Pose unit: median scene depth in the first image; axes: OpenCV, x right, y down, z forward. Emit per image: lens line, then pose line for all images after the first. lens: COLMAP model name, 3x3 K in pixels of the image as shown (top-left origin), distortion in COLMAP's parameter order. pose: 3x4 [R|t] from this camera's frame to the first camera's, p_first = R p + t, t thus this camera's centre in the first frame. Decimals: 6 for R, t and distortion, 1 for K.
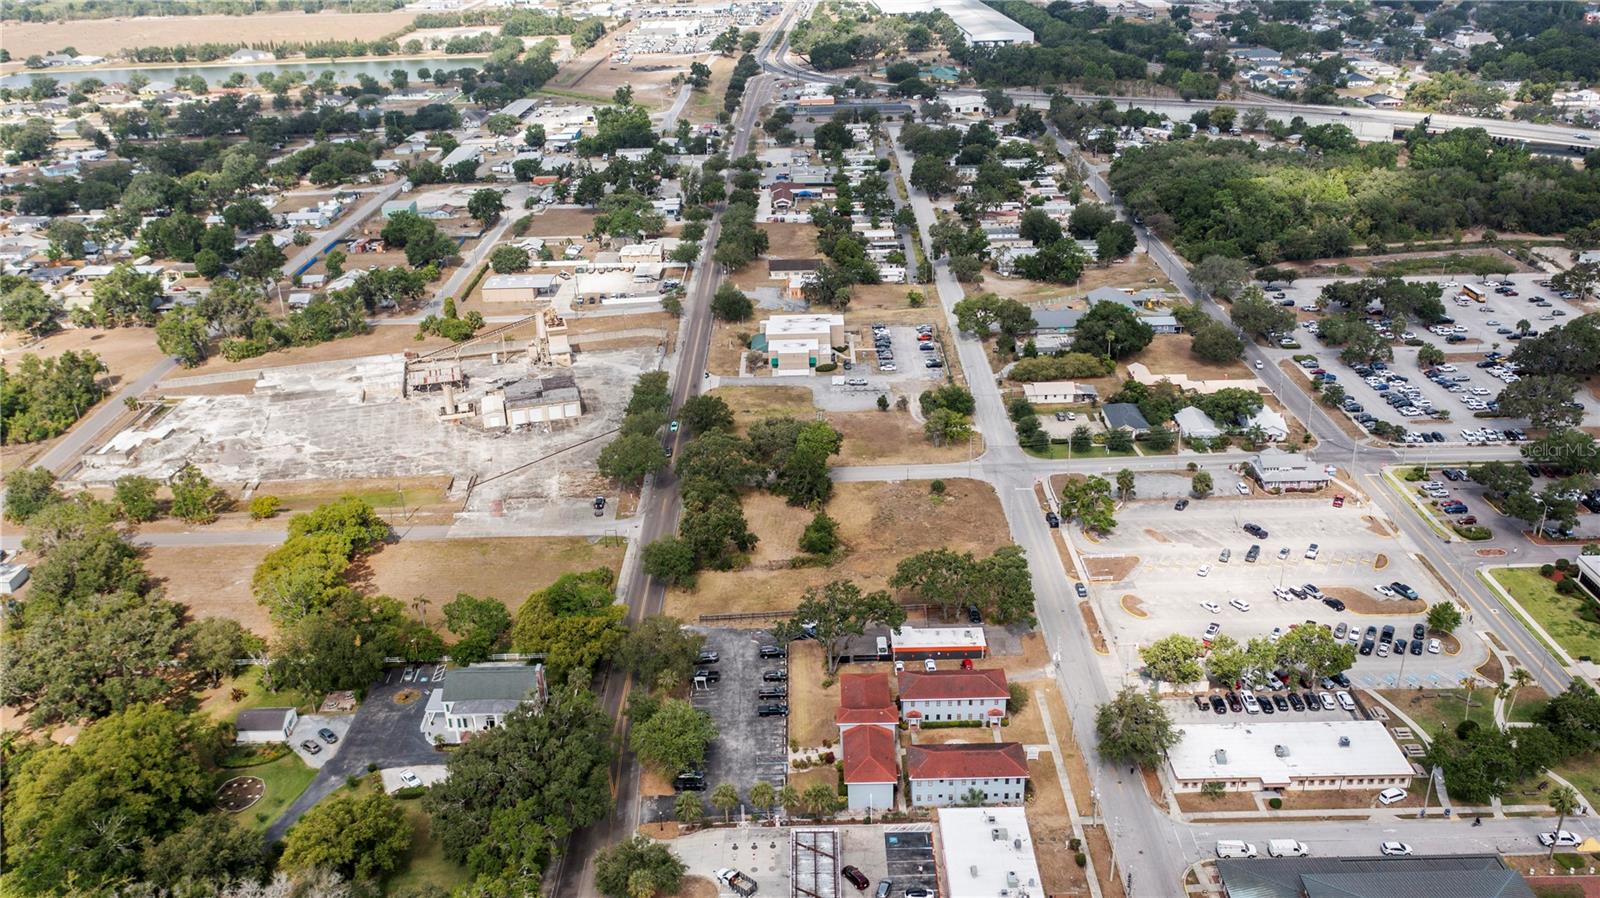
lens RADIAL K [[1319.7, 0, 799.7], [0, 1319.7, 449.0], [0, 0, 1]] dist [-0.007878, -0.006172]
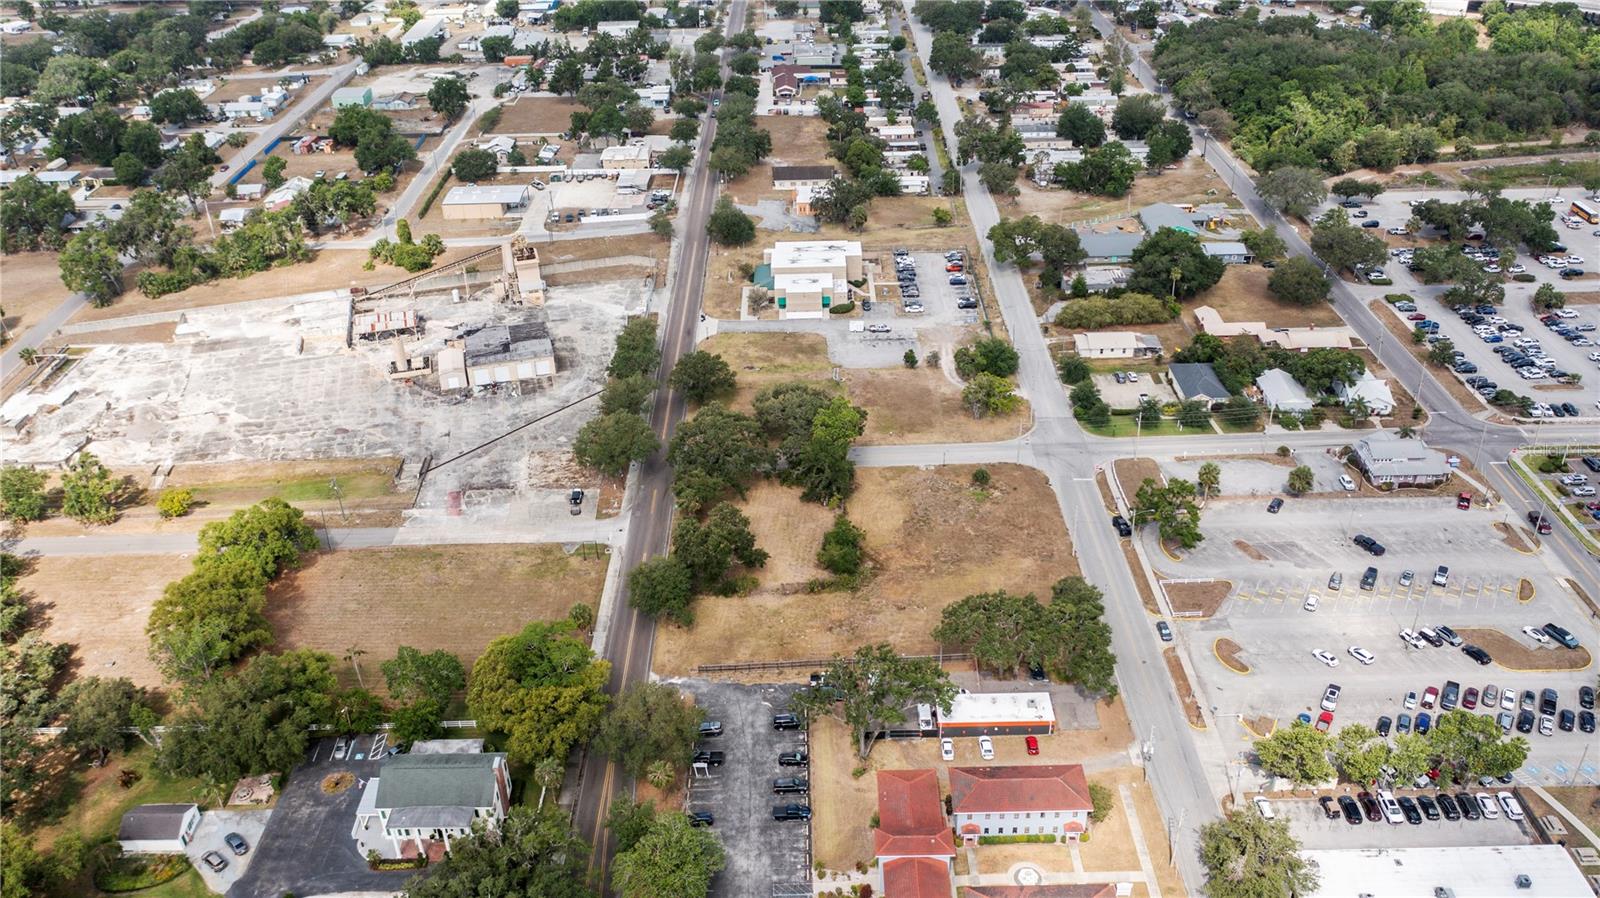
lens RADIAL K [[1319.7, 0, 801.5], [0, 1319.7, 448.9], [0, 0, 1]] dist [-0.007878, -0.006172]
pose [[0.999982, -0.001119, 0.005887, -0.012653], [0.000464, 0.993916, 0.110139, -0.073301], [-0.005975, -0.110135, 0.993899, 0.153744]]
